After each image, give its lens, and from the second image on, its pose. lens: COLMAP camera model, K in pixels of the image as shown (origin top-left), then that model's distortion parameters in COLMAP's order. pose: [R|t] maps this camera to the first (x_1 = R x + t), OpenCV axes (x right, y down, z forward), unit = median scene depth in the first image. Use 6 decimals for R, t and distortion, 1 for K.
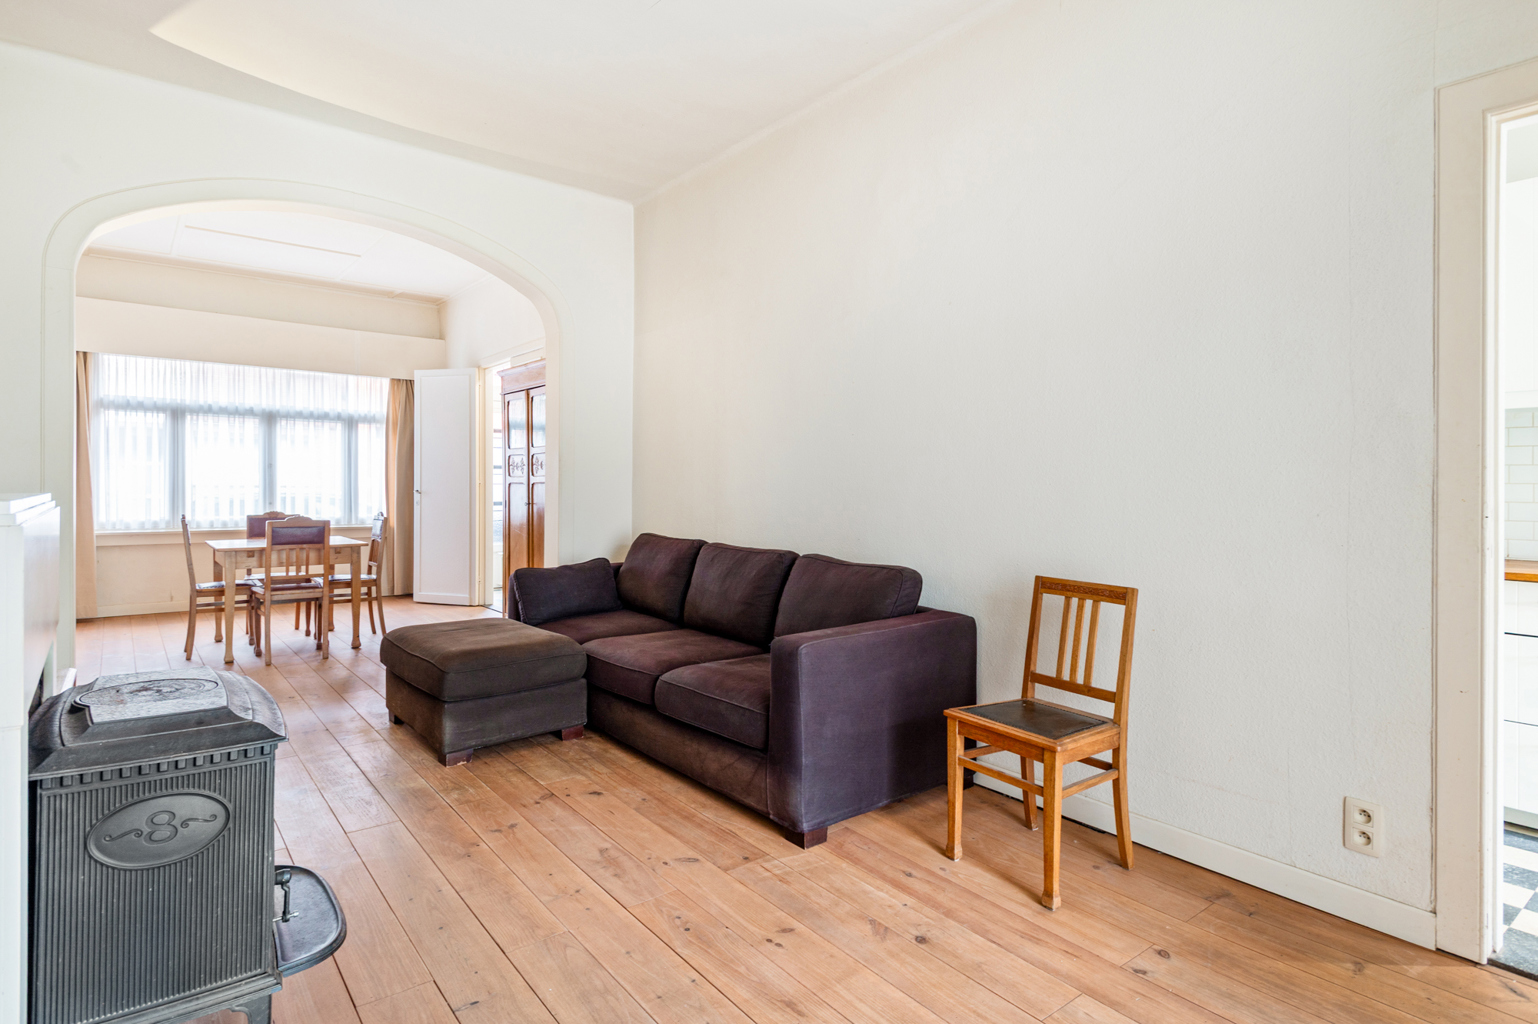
lens RADIAL K [[798.3, 0, 764.0], [0, 798.3, 478.2], [0, 0, 1]] dist [0.040108, 0.000119]
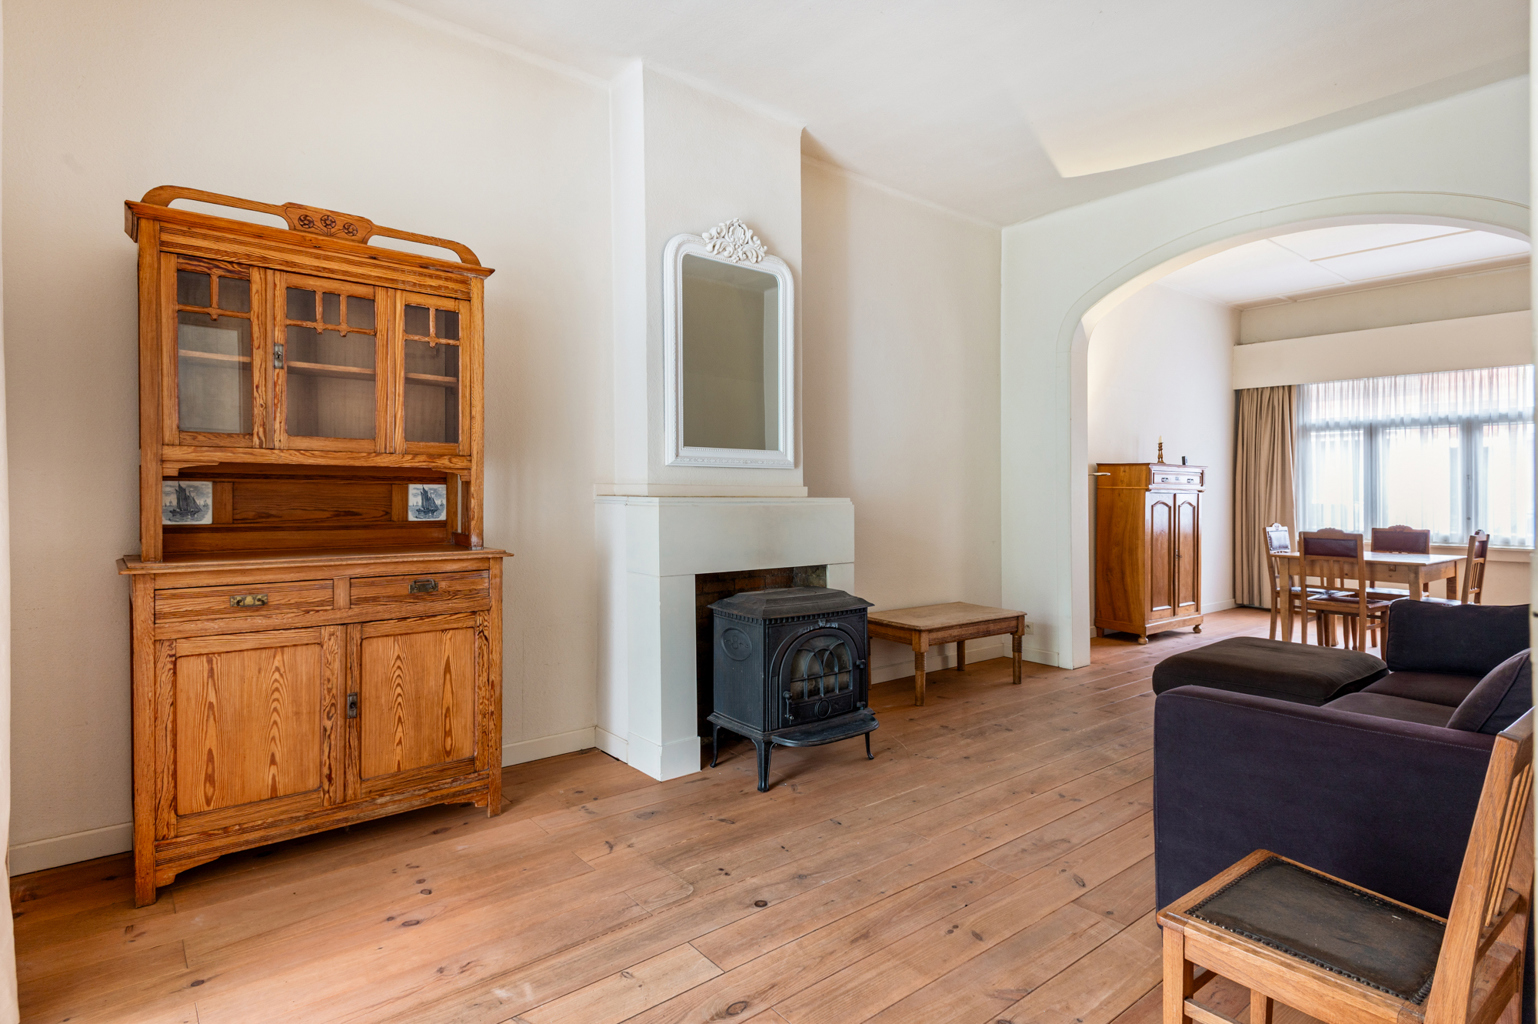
lens RADIAL K [[793.6, 0, 764.4], [0, 793.6, 490.4], [0, 0, 1]] dist [0.003646, 0.000227]
pose [[0.018981, -0.005280, -0.999806, 0.776569], [-0.001710, 0.999984, -0.005314, 0.013722], [0.999818, 0.001810, 0.018972, 0.557678]]
